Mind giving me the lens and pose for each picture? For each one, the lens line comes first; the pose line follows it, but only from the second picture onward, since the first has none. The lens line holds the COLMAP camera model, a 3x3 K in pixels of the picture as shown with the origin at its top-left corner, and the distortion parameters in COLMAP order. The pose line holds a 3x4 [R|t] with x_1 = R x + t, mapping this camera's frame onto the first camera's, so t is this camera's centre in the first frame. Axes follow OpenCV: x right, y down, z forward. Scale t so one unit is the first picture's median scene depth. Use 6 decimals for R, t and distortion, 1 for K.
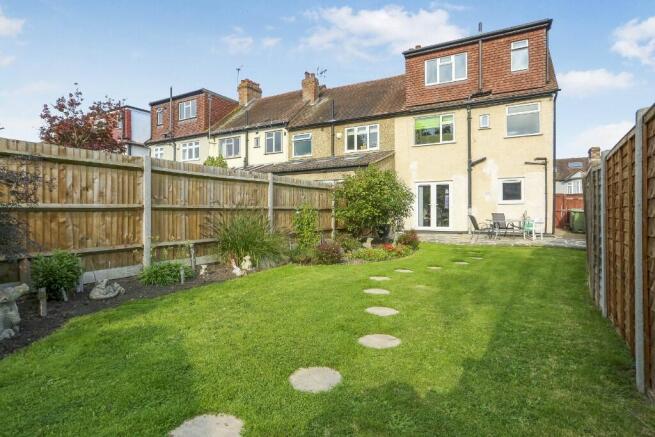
lens RADIAL K [[342.1, 0, 326.4], [0, 342.1, 212.0], [0, 0, 1]] dist [-0.065196, 0.035703]
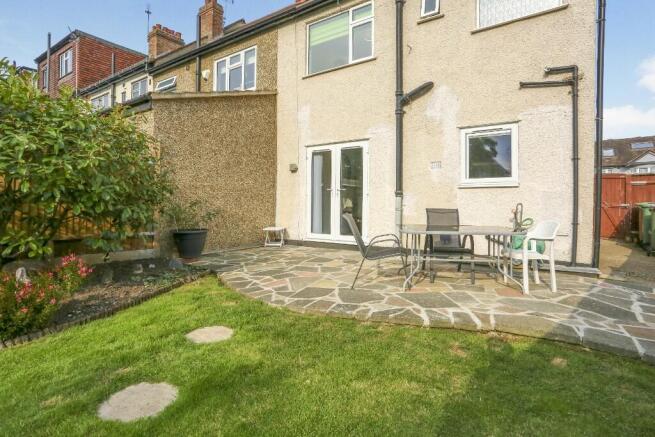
lens RADIAL K [[342.1, 0, 326.4], [0, 342.1, 212.0], [0, 0, 1]] dist [-0.065196, 0.035703]
pose [[0.993935, 0.018204, -0.108457, 0.376269], [-0.016786, 0.999762, 0.013967, 0.003760], [0.108685, -0.012062, 0.994003, 0.531336]]
